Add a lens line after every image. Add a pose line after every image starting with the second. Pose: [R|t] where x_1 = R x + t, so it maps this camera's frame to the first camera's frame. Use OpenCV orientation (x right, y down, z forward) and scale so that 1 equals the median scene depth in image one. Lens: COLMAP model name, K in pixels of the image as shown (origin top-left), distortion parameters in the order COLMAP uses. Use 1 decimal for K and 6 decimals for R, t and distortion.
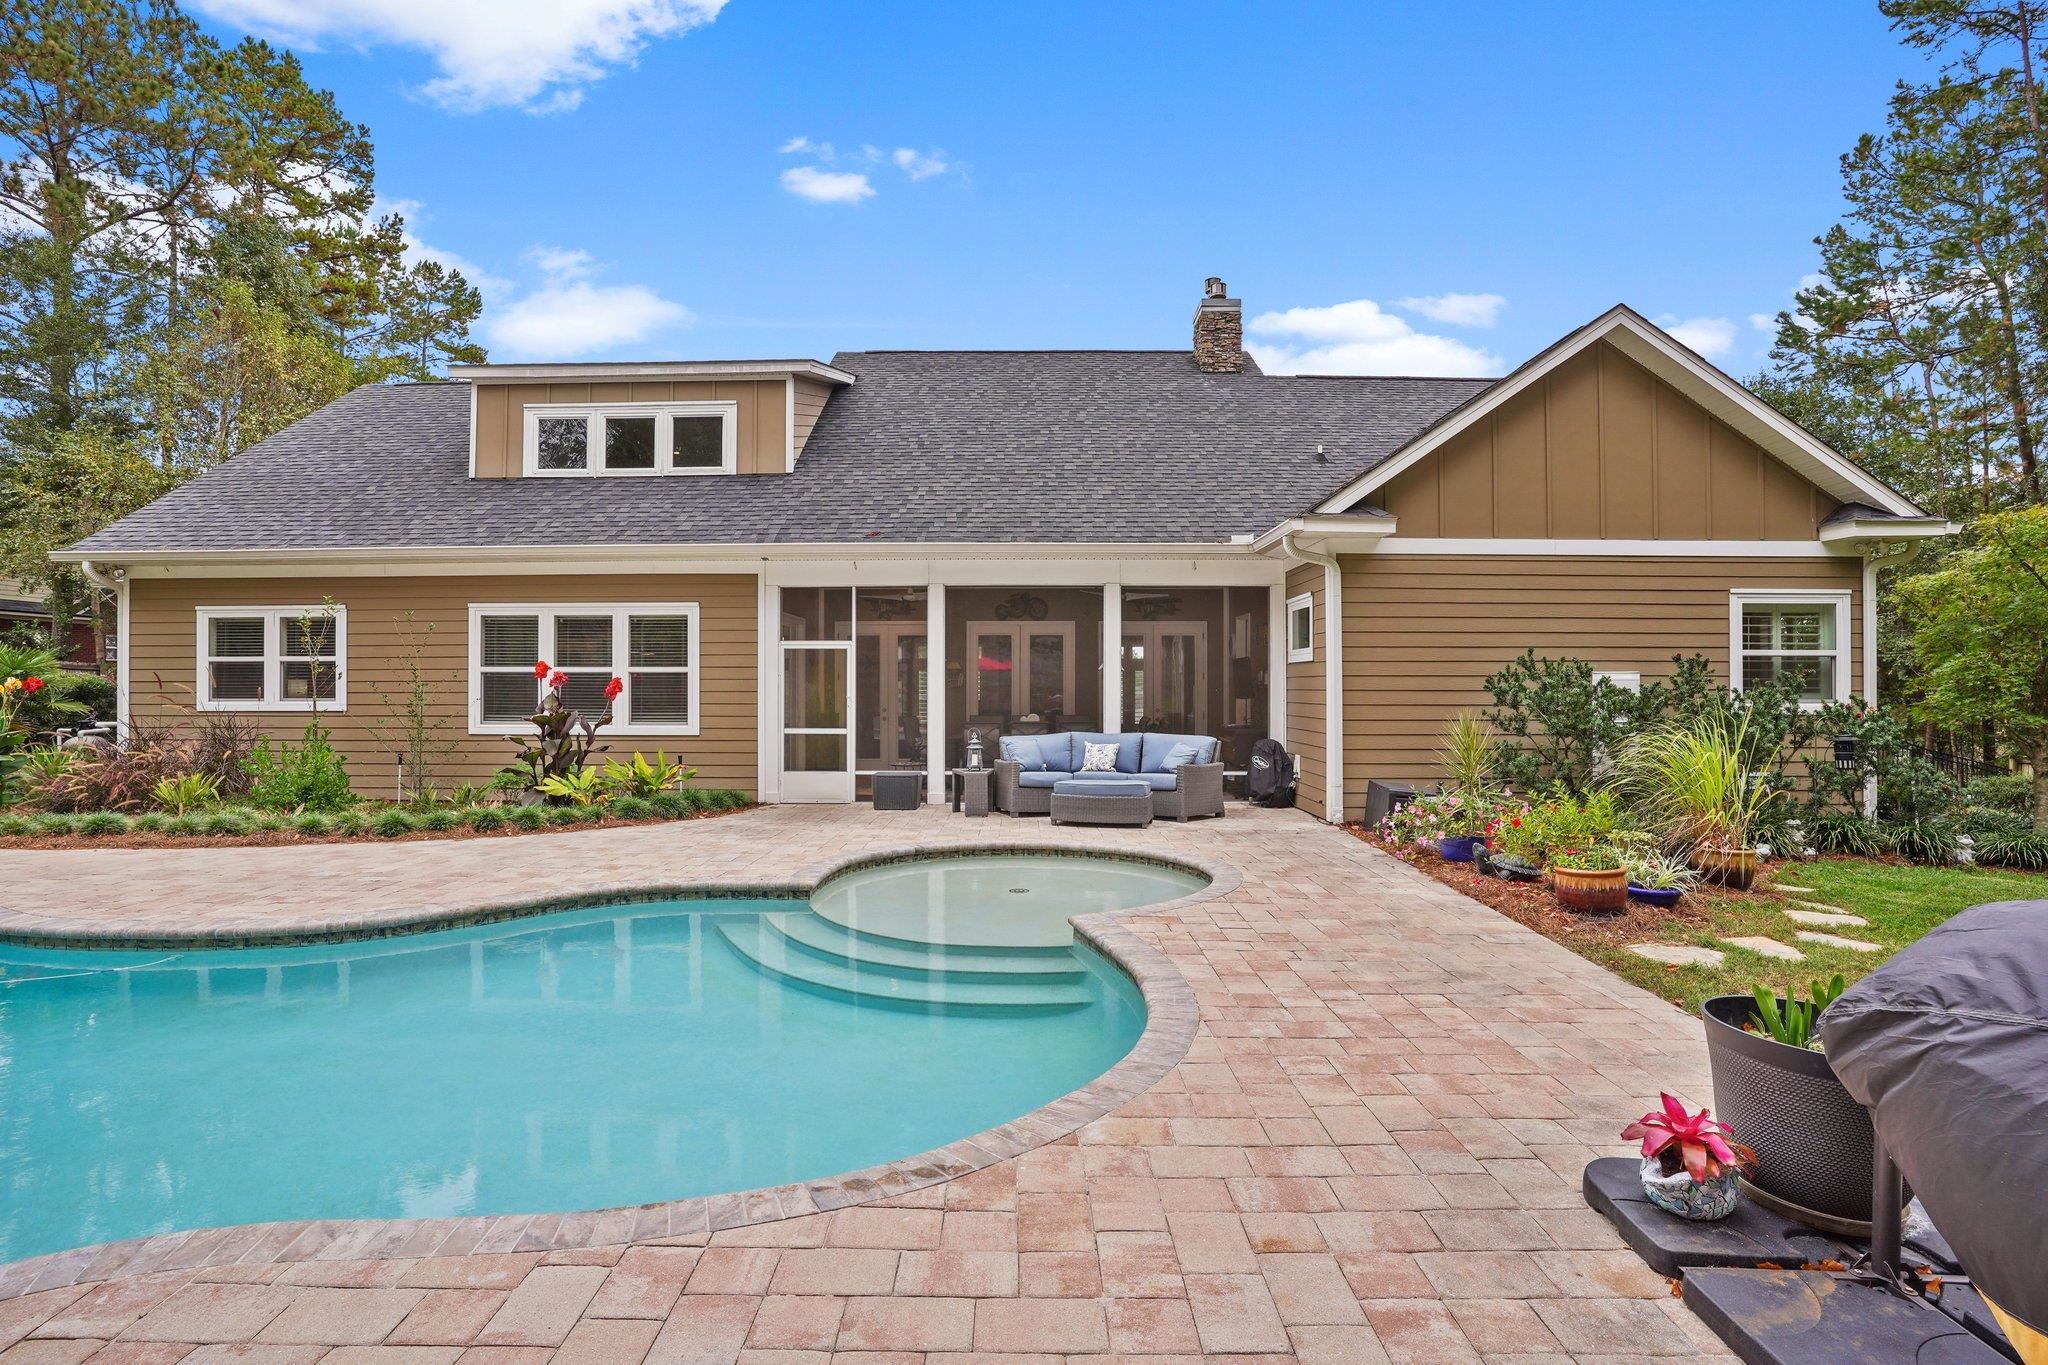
lens RADIAL K [[1037.9, 0, 1015.5], [0, 1037.9, 678.9], [0, 0, 1]] dist [-0.065225, 0.020270]
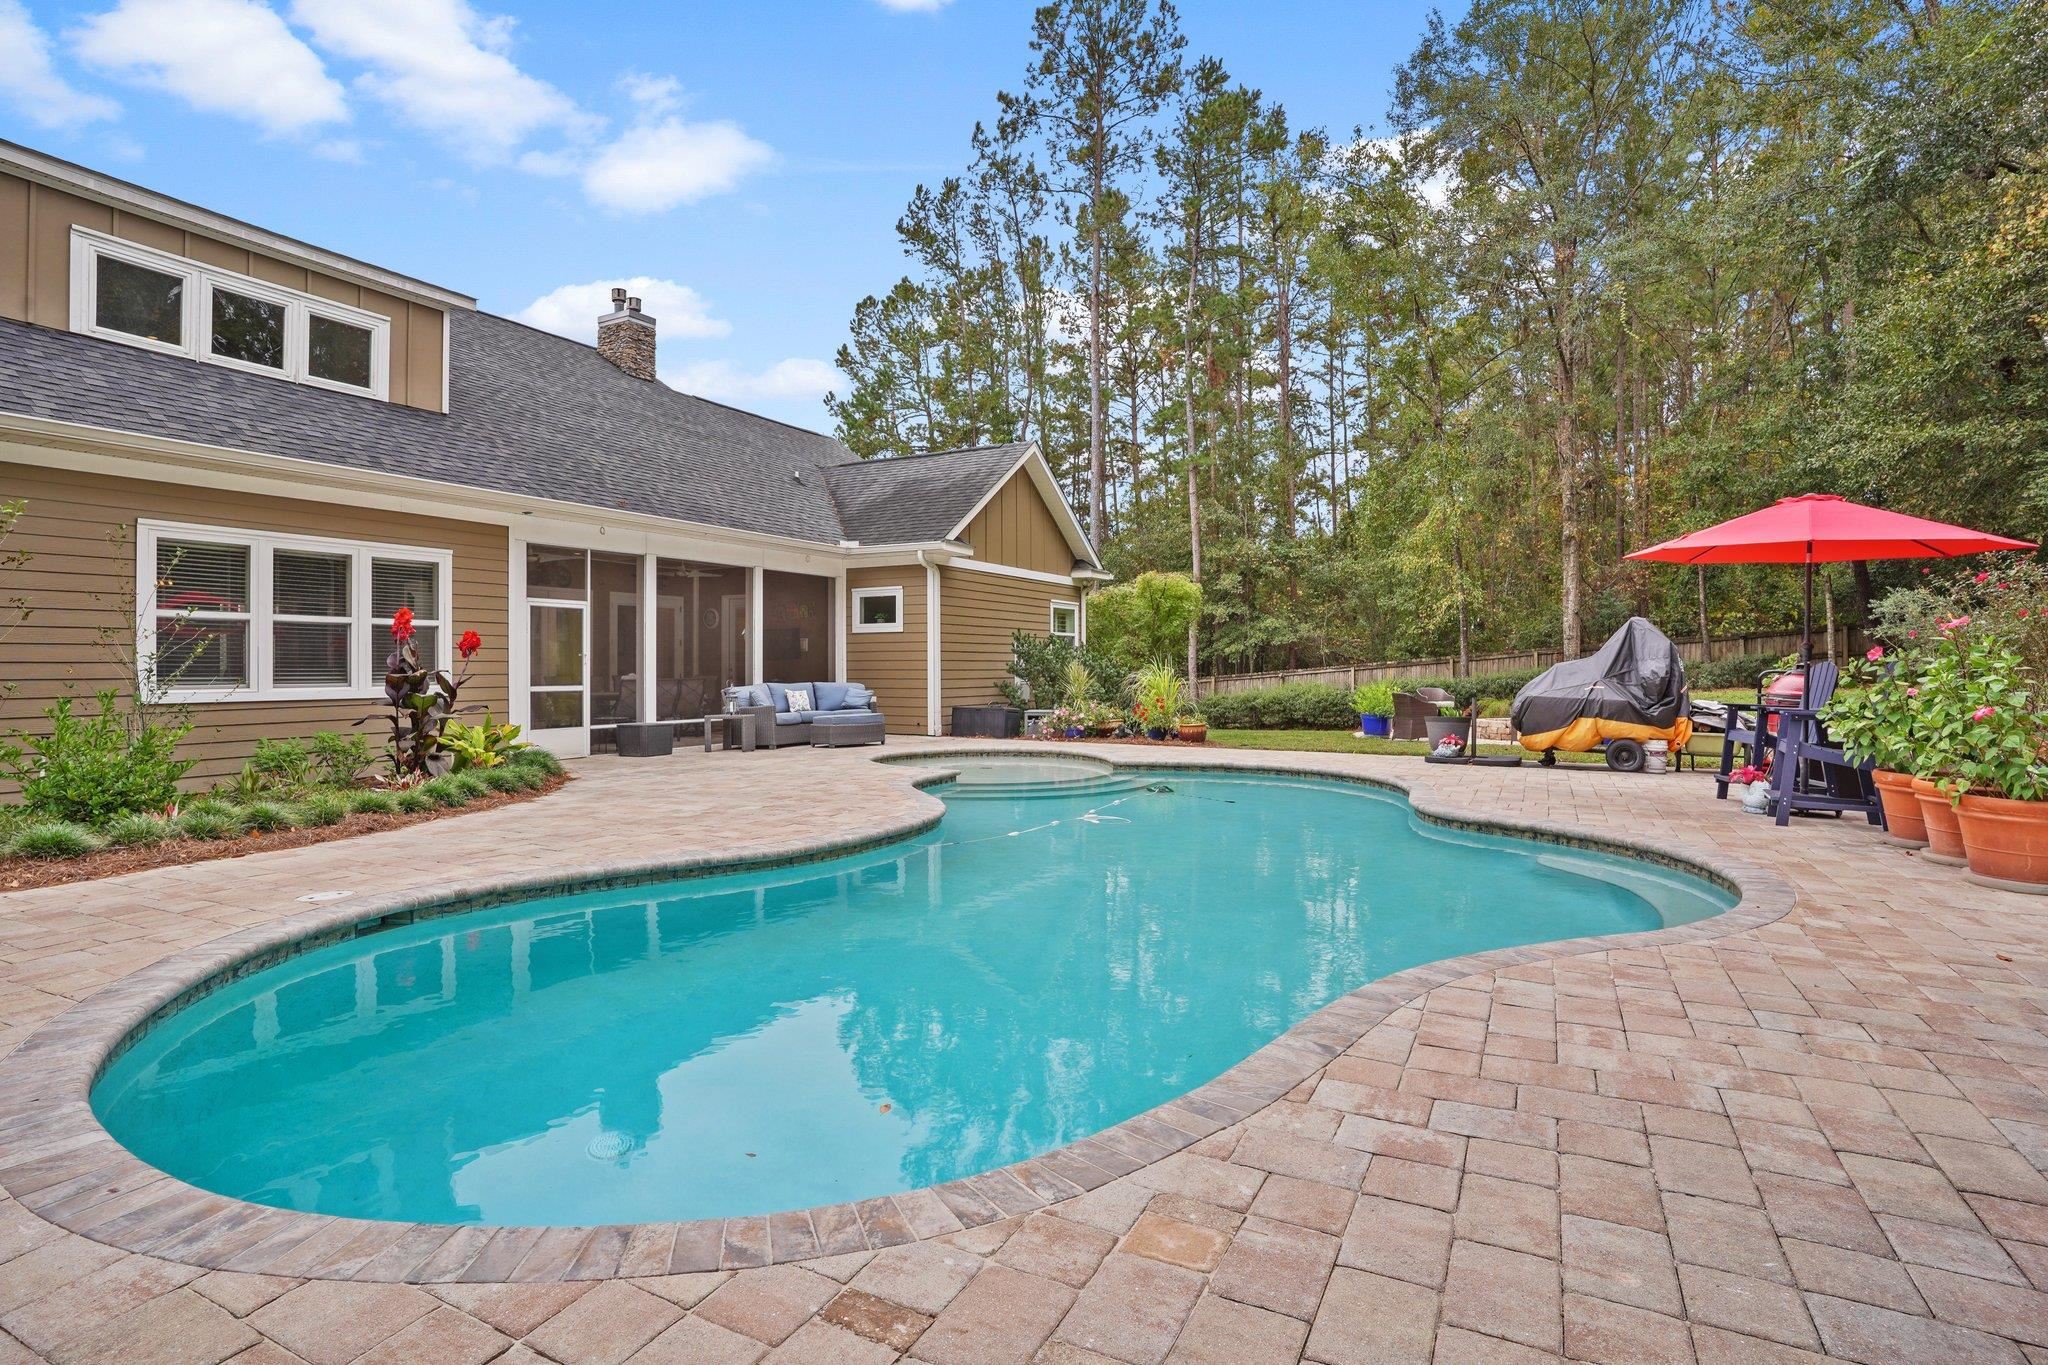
lens RADIAL K [[1037.9, 0, 1031.0], [0, 1037.9, 654.5], [0, 0, 1]] dist [-0.065225, 0.020270]
pose [[0.447803, 0.008170, 0.894095, -0.877298], [-0.005822, 0.999964, -0.006221, 0.020657], [-0.894113, -0.002420, 0.447835, 0.139585]]
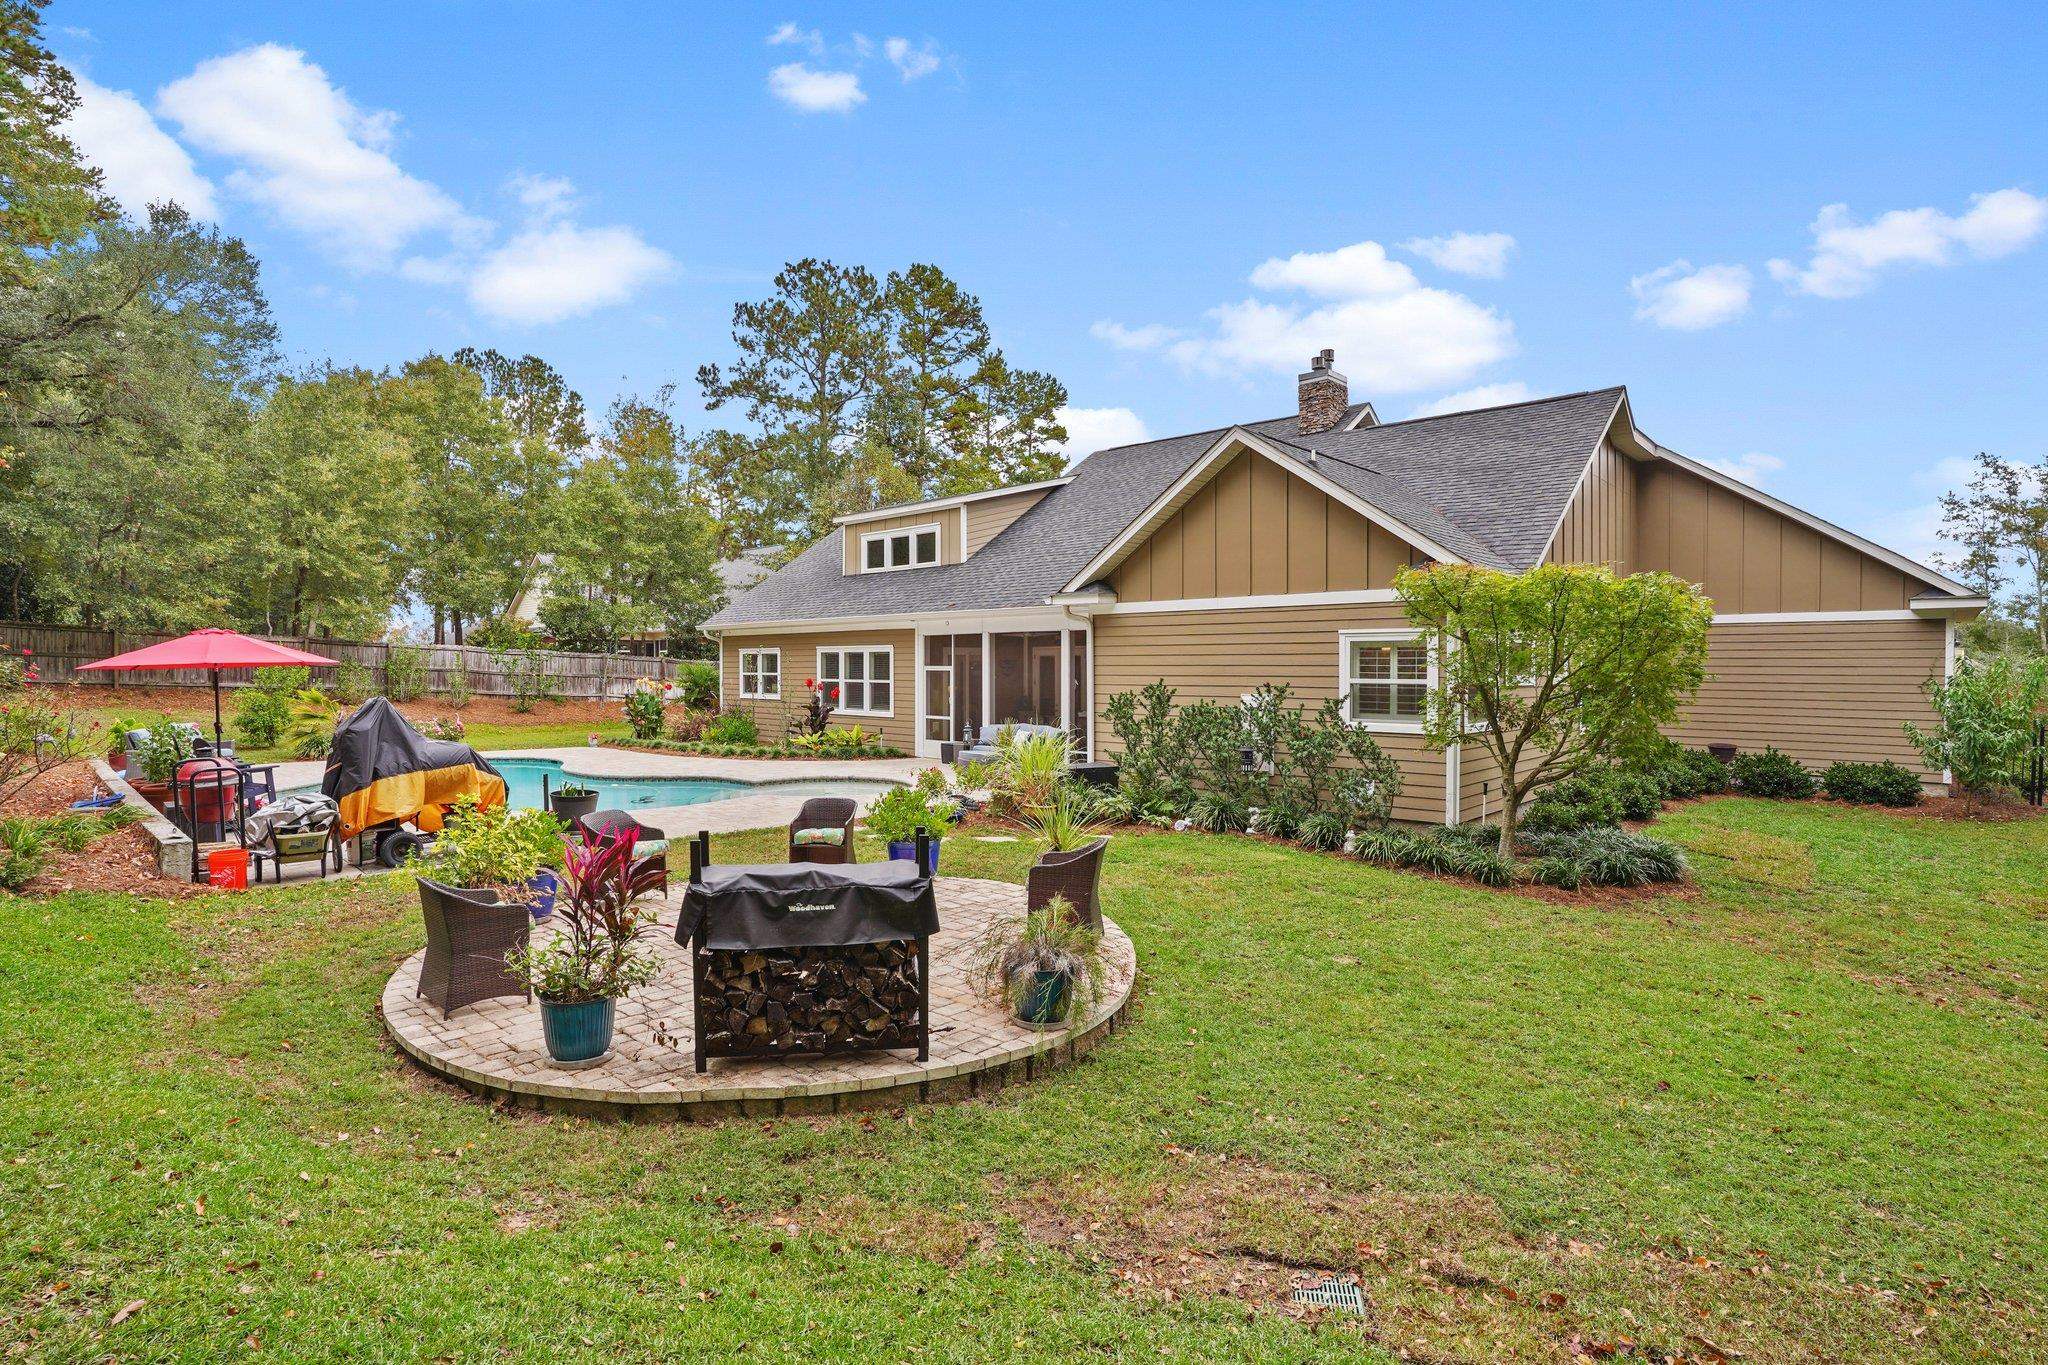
lens RADIAL K [[1037.9, 0, 1001.2], [0, 1037.9, 677.8], [0, 0, 1]] dist [-0.065225, 0.020270]
pose [[0.724186, 0.008090, -0.689558, 1.092647], [0.004132, 0.999862, 0.016070, -0.043928], [0.689593, -0.014487, 0.724052, -0.196079]]
